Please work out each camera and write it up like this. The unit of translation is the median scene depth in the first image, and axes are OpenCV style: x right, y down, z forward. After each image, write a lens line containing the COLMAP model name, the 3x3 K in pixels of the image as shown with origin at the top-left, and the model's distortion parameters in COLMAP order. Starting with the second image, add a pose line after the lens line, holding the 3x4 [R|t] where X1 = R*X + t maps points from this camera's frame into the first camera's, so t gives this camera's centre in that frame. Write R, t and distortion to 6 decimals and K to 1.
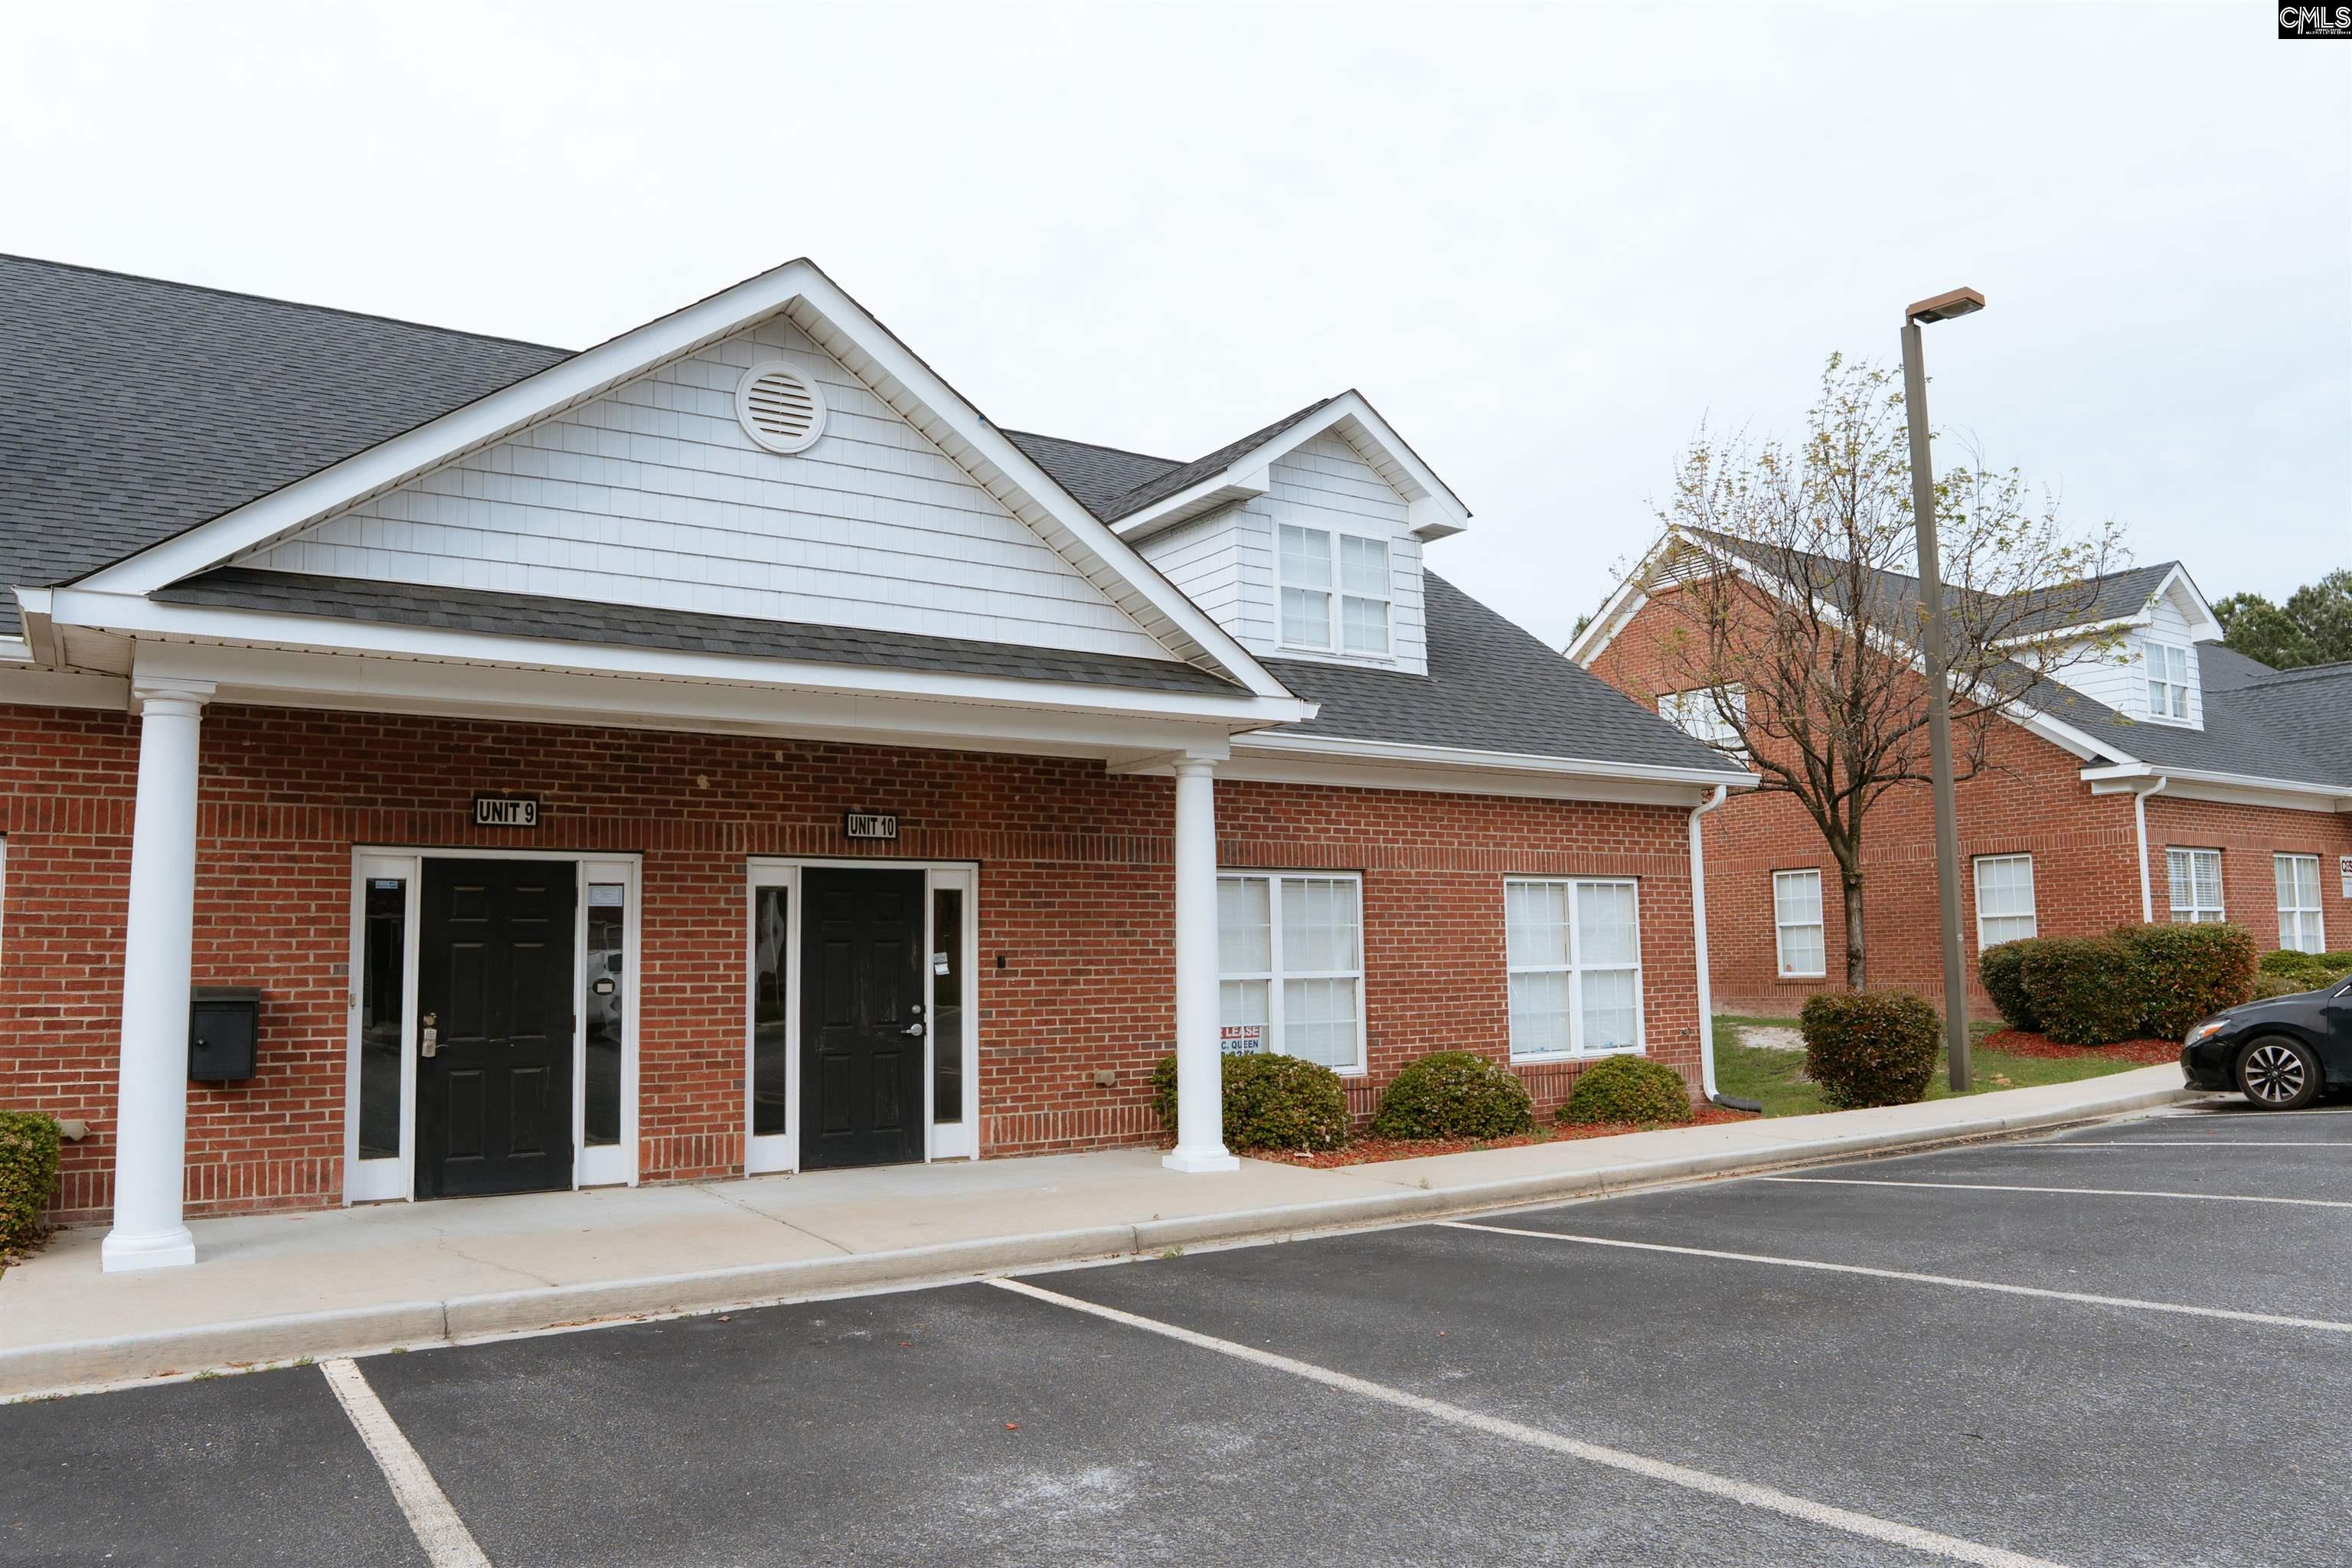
lens RADIAL K [[1662.8, 0, 1176.0], [0, 1662.8, 784.0], [0, 0, 1]] dist [-0.065739, 0.008113]
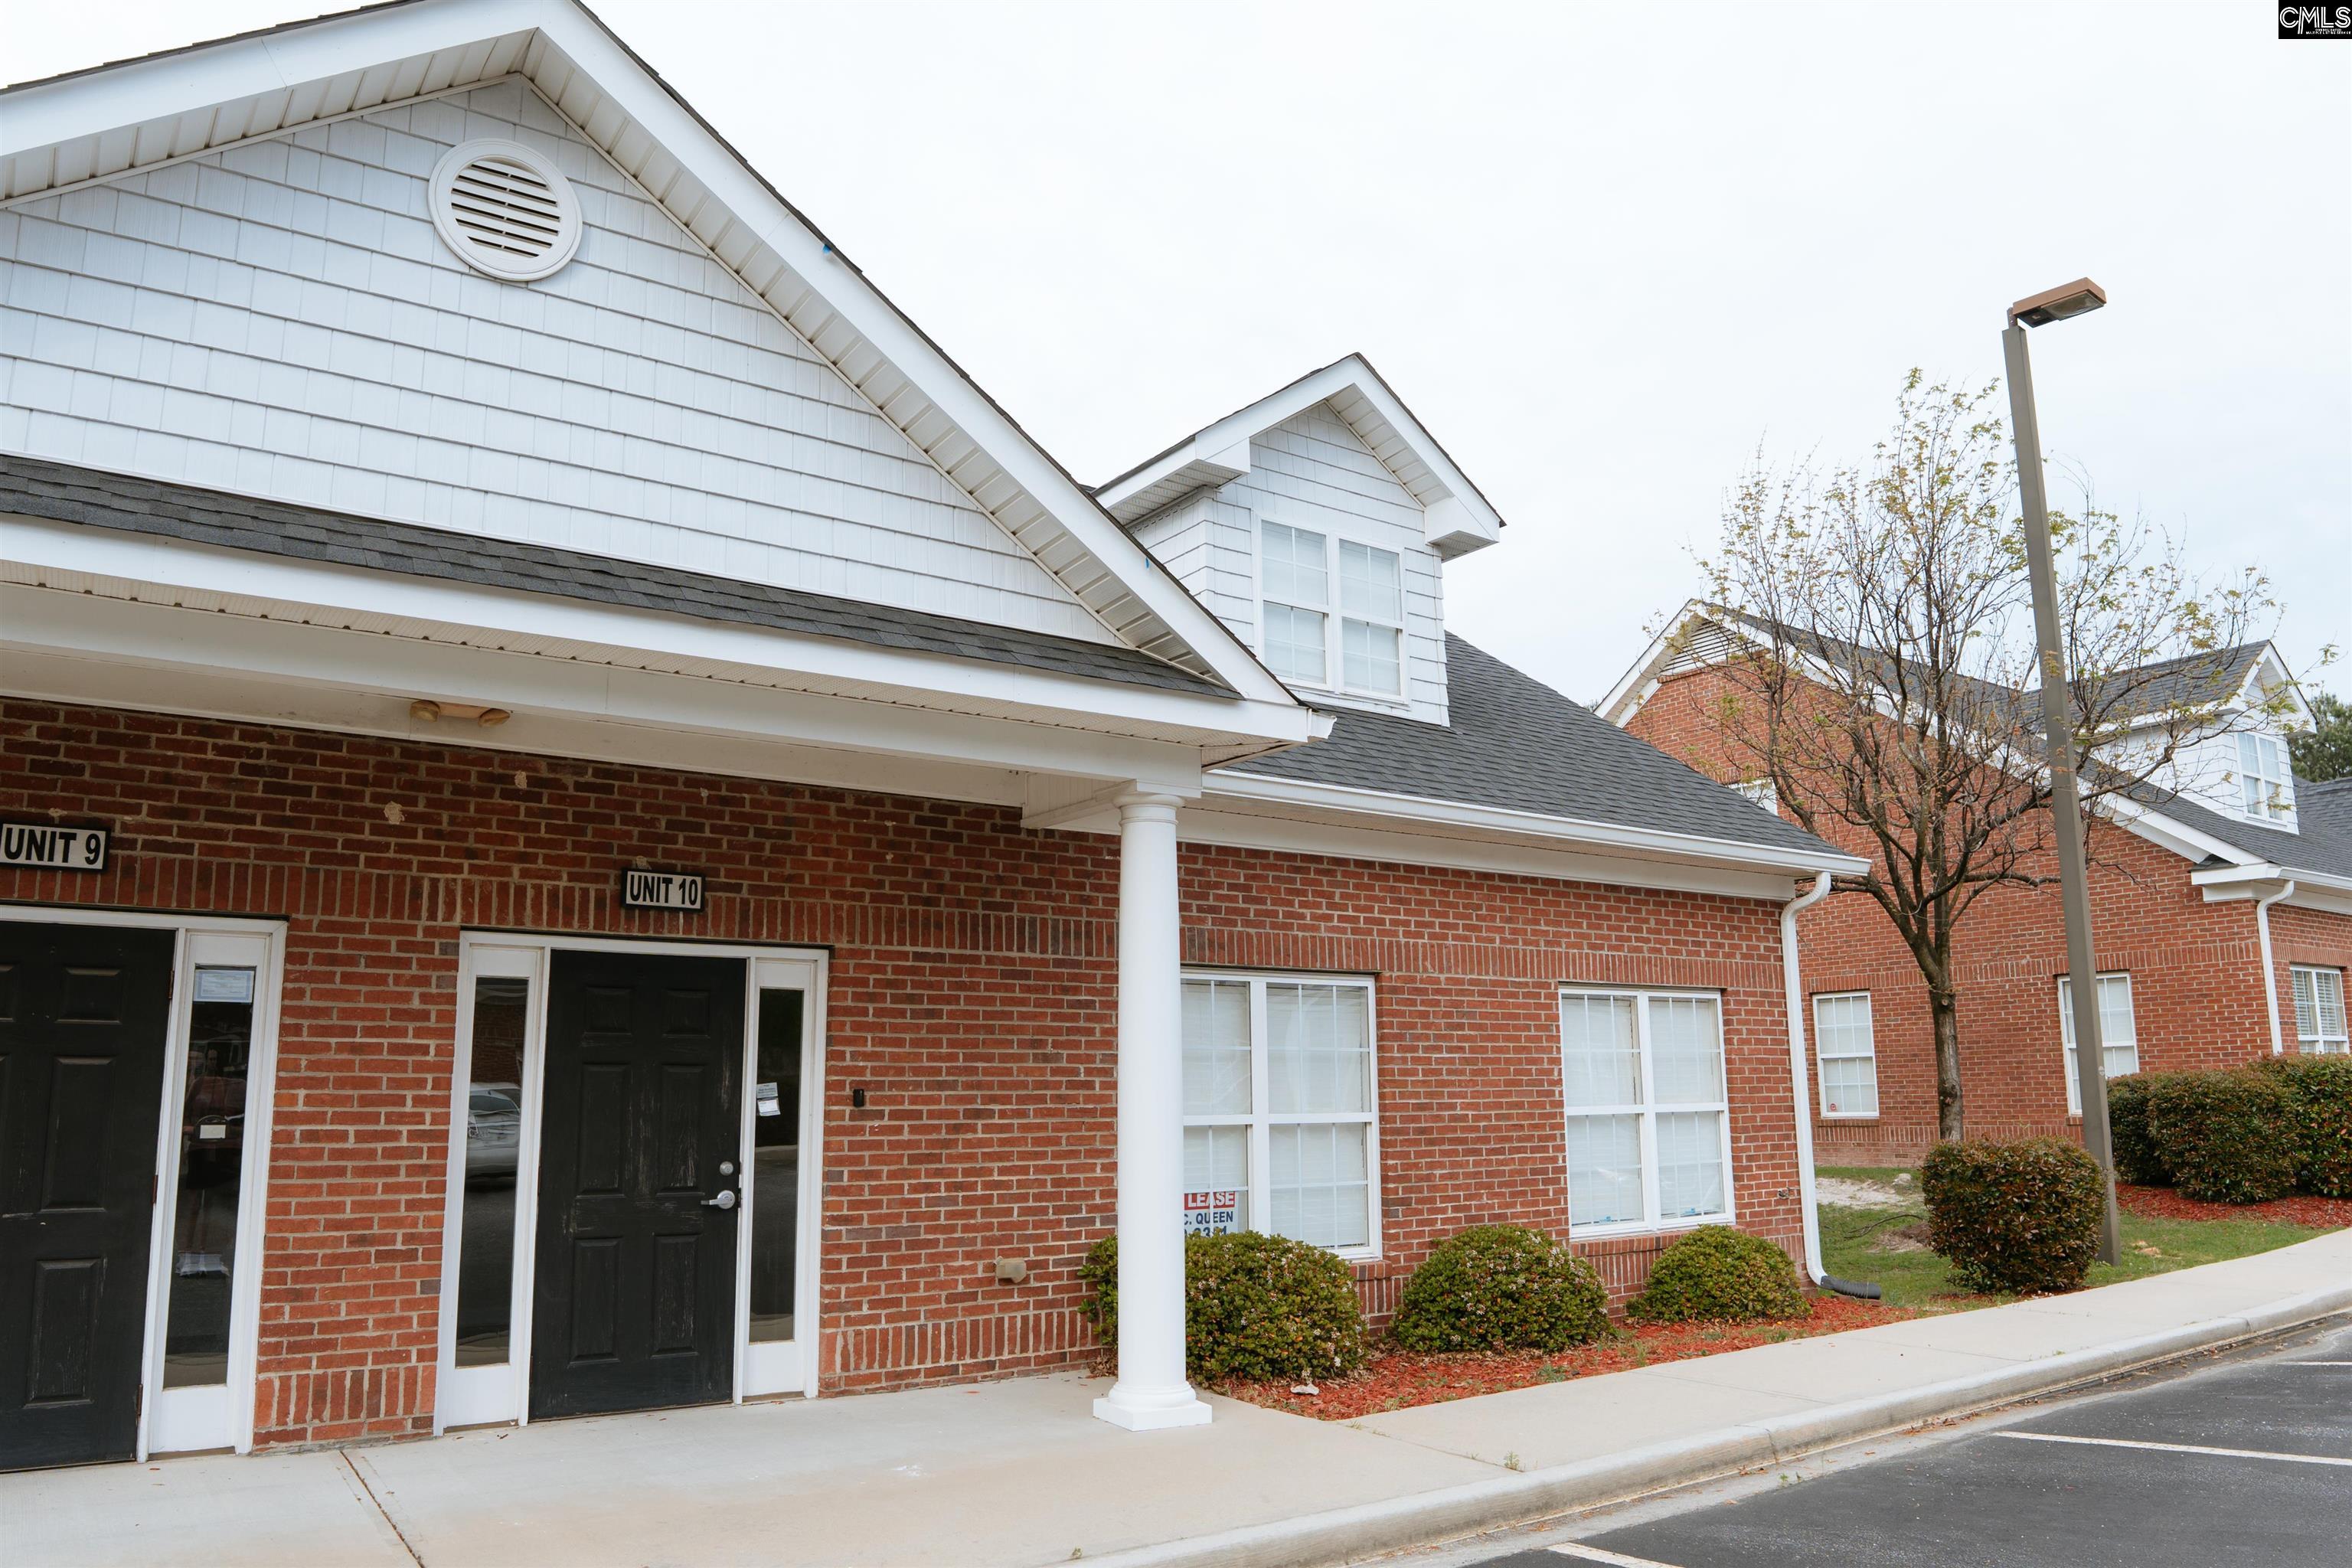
lens RADIAL K [[1662.8, 0, 1176.0], [0, 1662.8, 784.0], [0, 0, 1]] dist [-0.065739, 0.008113]
pose [[0.999481, 0.012596, 0.029663, 0.001985], [-0.010227, 0.996845, -0.078710, 0.030601], [-0.030561, 0.078366, 0.996456, 0.305108]]
